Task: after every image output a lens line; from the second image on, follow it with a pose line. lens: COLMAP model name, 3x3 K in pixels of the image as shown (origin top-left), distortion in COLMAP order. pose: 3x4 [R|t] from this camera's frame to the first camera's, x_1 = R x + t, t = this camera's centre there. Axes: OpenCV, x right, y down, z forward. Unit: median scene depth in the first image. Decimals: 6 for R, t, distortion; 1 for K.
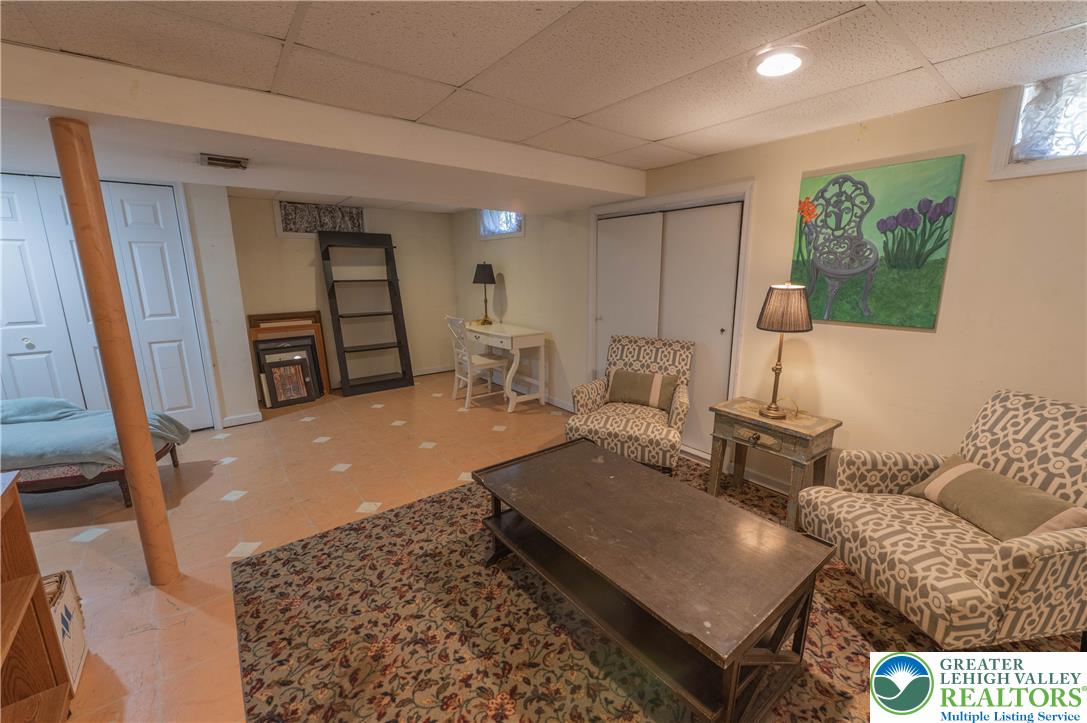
lens RADIAL K [[430.4, 0, 547.9], [0, 430.4, 363.8], [0, 0, 1]] dist [-0.009128, -0.000214]
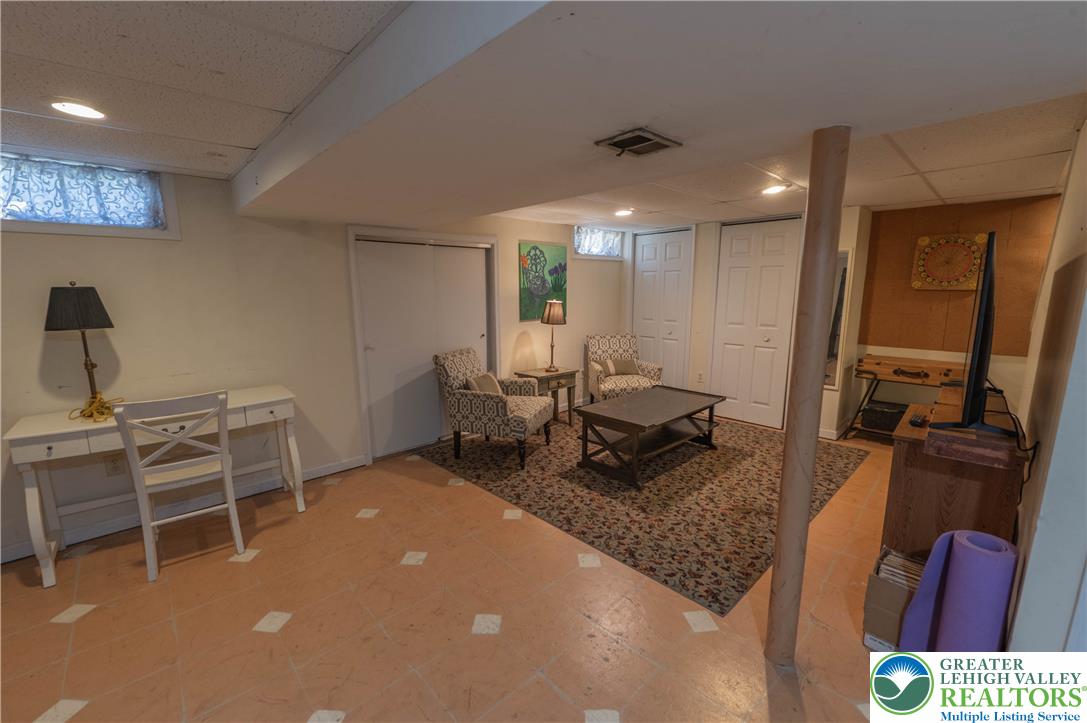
lens RADIAL K [[430.4, 0, 549.1], [0, 430.4, 362.8], [0, 0, 1]] dist [-0.009128, -0.000214]
pose [[-0.083244, -0.163354, 0.983049, -0.841793], [0.220520, 0.958997, 0.178030, -0.160505], [-0.971824, 0.231602, -0.043808, 0.709746]]
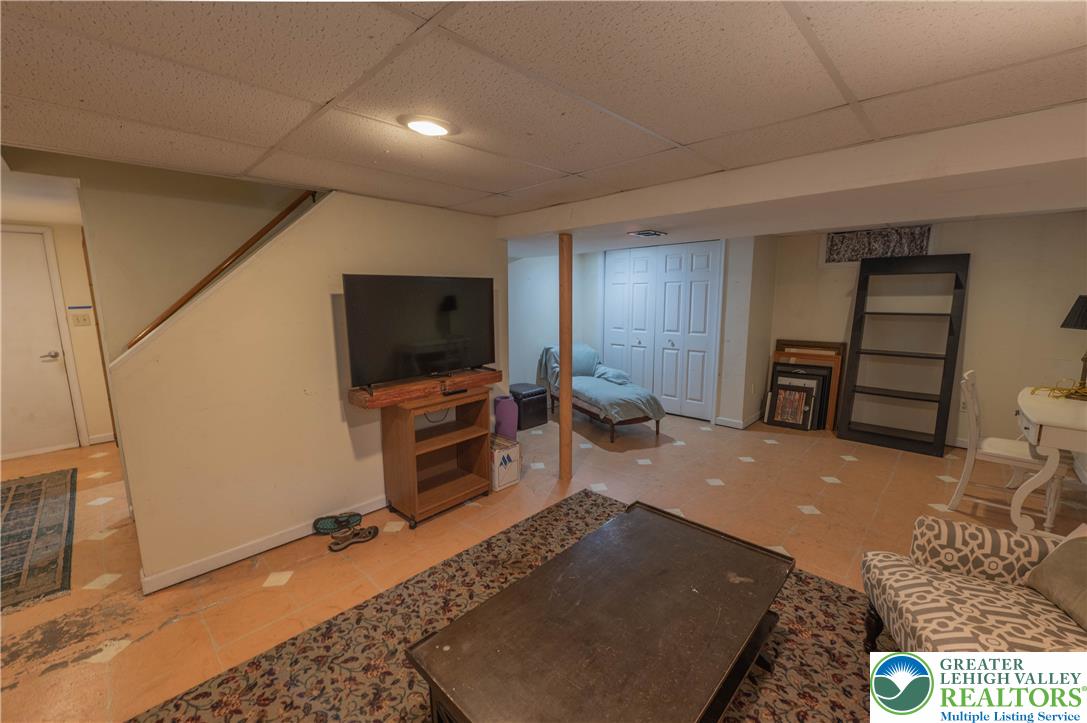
lens RADIAL K [[430.4, 0, 539.8], [0, 430.4, 355.0], [0, 0, 1]] dist [-0.009128, -0.000214]
pose [[0.118558, 0.136375, -0.983537, 0.411910], [-0.203032, 0.972925, 0.110429, -0.085978], [0.971968, 0.186598, 0.143037, 0.288609]]
